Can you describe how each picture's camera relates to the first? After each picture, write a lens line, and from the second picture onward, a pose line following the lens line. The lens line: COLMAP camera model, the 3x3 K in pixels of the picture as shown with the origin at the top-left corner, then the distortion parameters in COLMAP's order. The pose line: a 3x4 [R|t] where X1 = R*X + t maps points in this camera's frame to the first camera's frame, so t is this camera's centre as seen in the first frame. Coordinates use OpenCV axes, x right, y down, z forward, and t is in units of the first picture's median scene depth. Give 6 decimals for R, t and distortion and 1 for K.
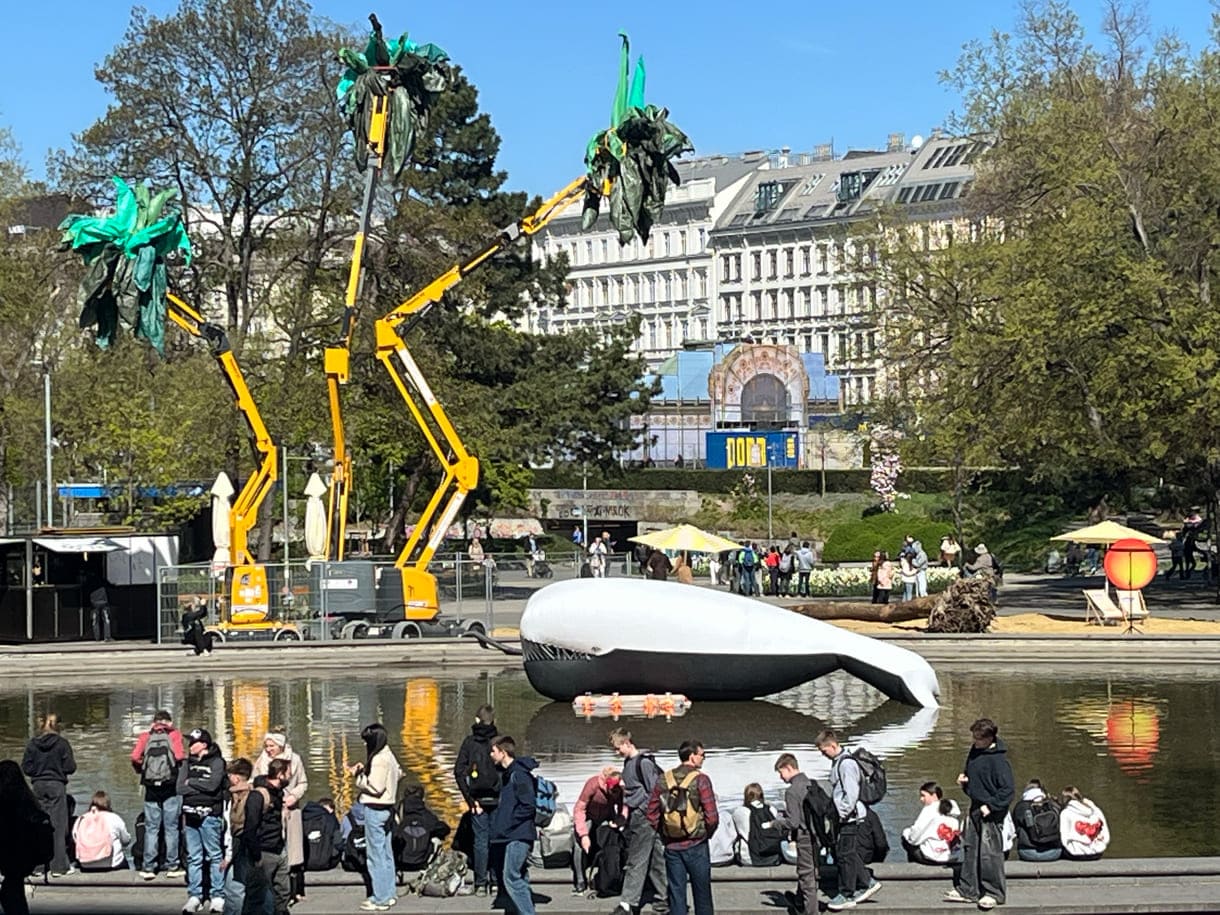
lens RADIAL K [[3285.7, 0, 602.3], [0, 3285.7, 450.8], [0, 0, 1]] dist [0.192336, 0.000000]
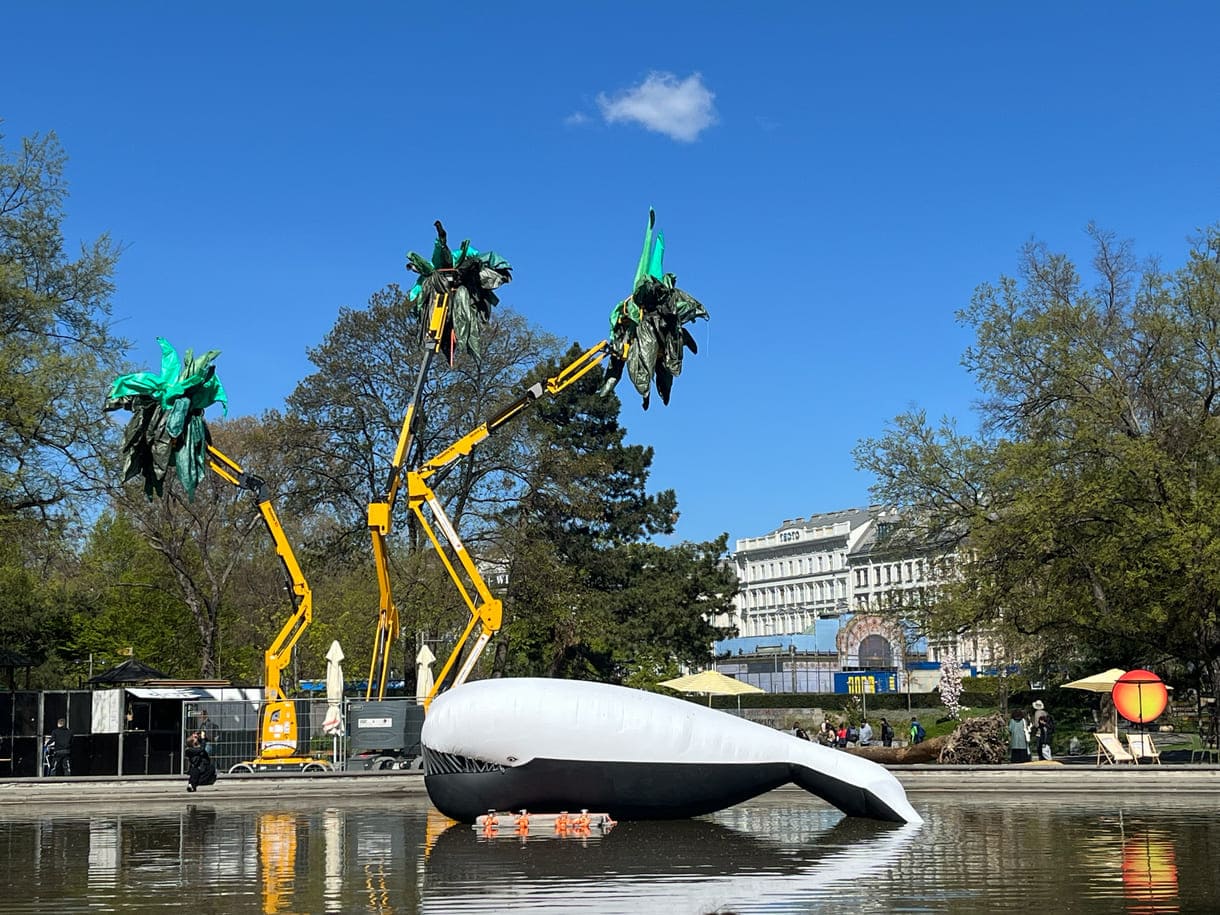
lens RADIAL K [[1924.2, 0, 602.5], [0, 1924.2, 460.4], [0, 0, 1]] dist [0.098816, 0.000000]
pose [[0.994620, -0.014145, -0.102617, 0.054418], [0.000736, 0.991573, -0.129545, 0.035017], [0.103585, 0.128772, 0.986249, 0.360519]]
